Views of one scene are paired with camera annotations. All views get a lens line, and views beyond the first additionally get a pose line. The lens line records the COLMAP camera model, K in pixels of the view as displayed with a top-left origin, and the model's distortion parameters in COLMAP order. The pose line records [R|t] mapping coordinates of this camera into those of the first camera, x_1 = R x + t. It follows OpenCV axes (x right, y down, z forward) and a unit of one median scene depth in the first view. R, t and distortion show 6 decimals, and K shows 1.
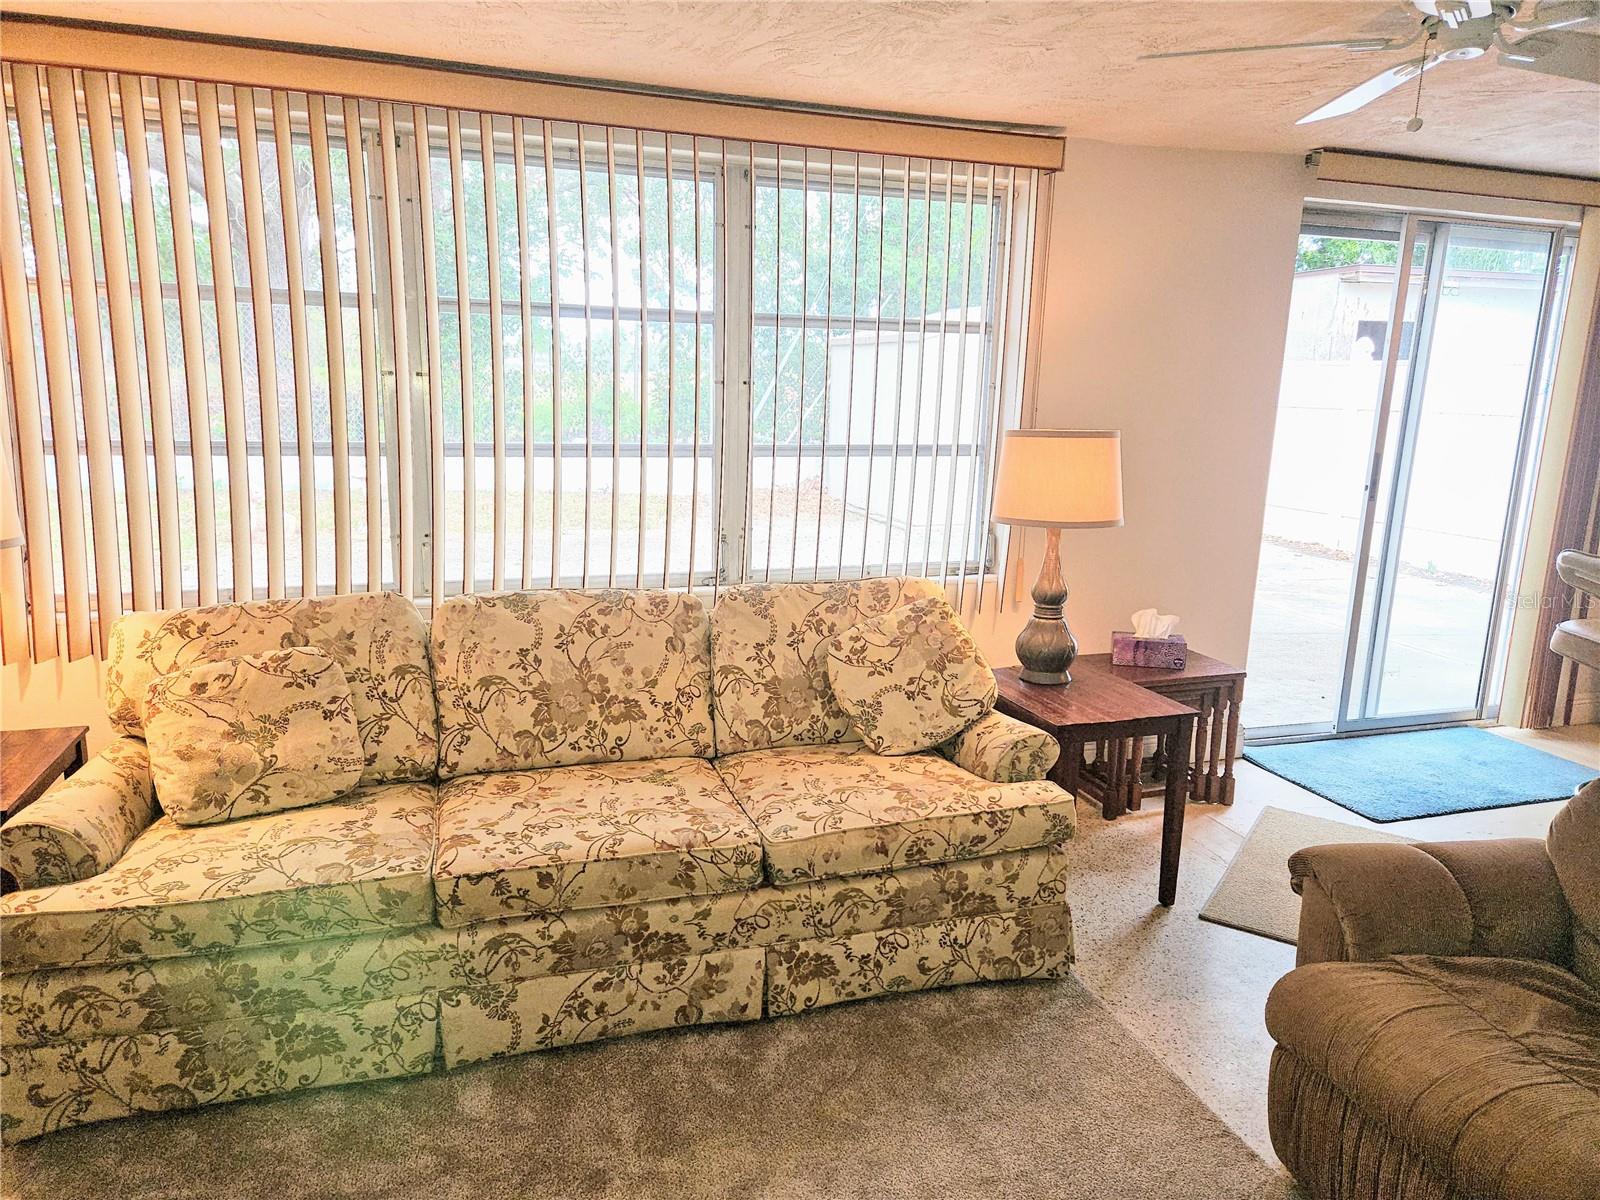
lens RADIAL K [[1059.0, 0, 803.3], [0, 1059.0, 600.7], [0, 0, 1]] dist [0.068593, -0.060177]
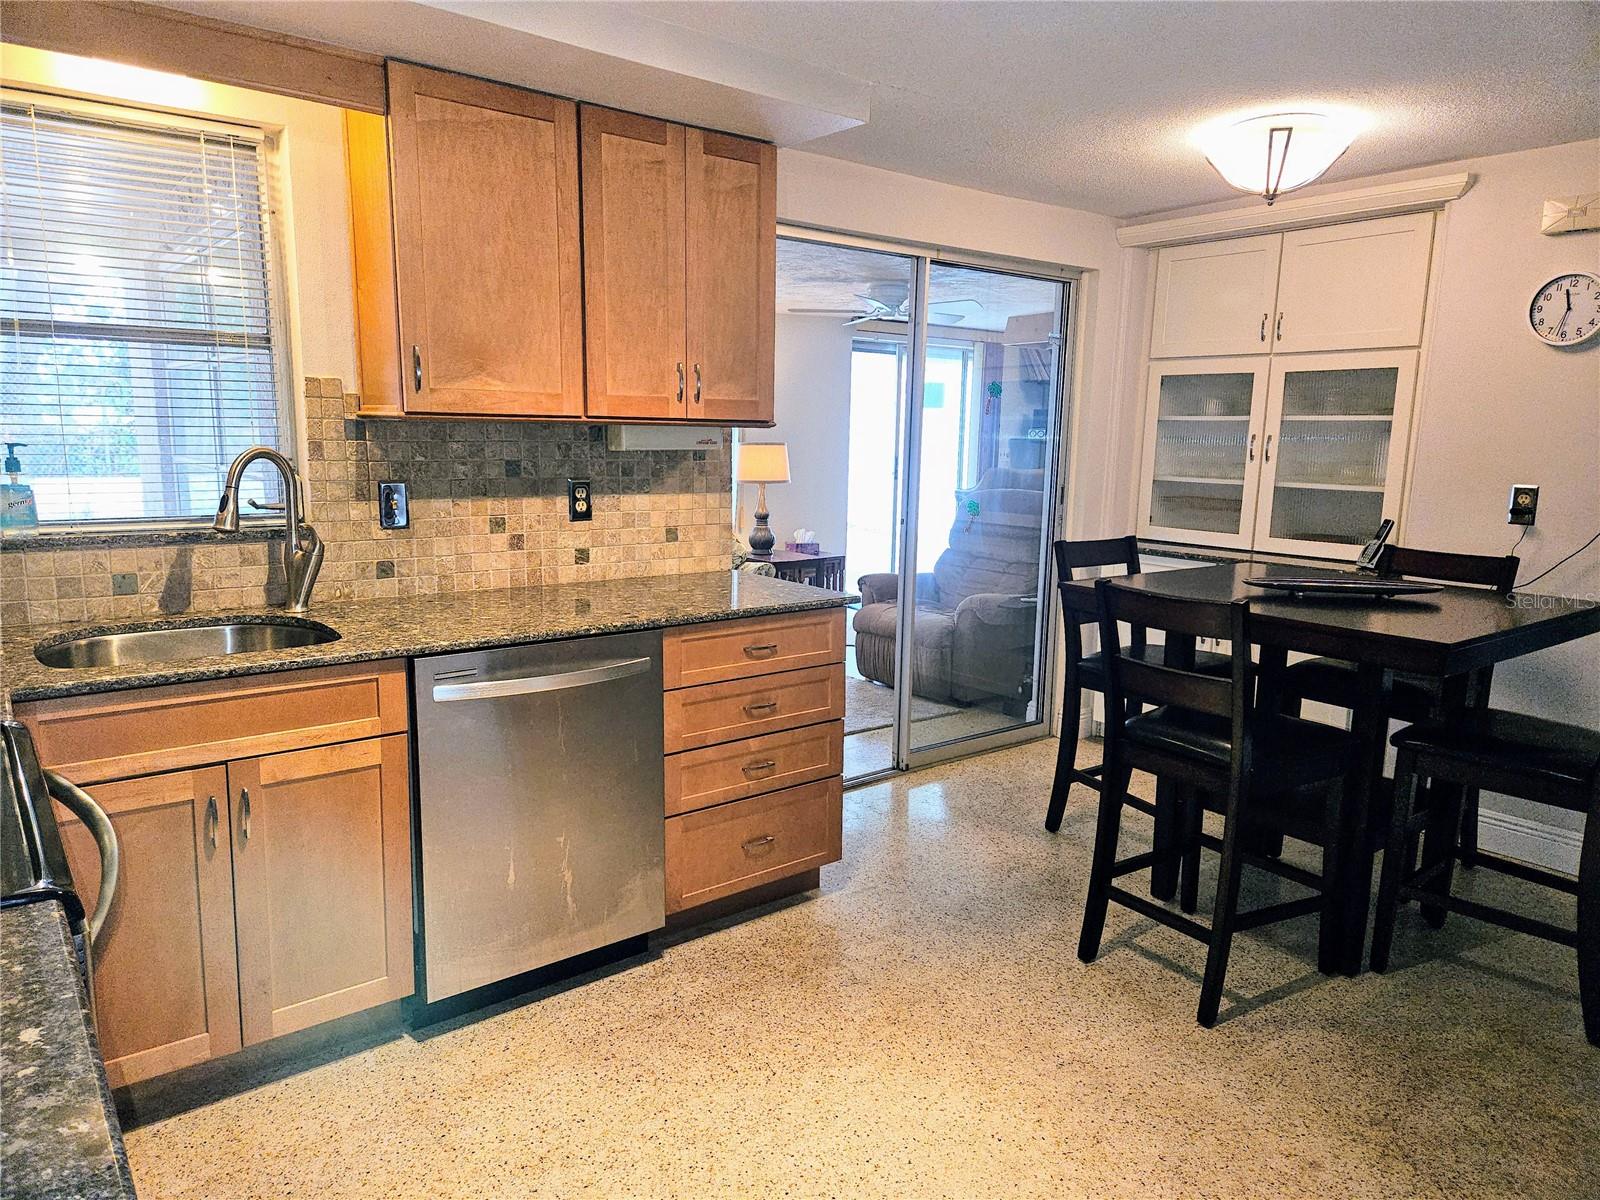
lens RADIAL K [[1059.0, 0, 797.7], [0, 1059.0, 601.2], [0, 0, 1]] dist [0.068593, -0.060177]
pose [[0.942925, -0.062720, 0.327046, -0.494924], [0.074889, 0.996885, -0.024738, 0.263568], [-0.324476, 0.047818, 0.944685, -1.273522]]
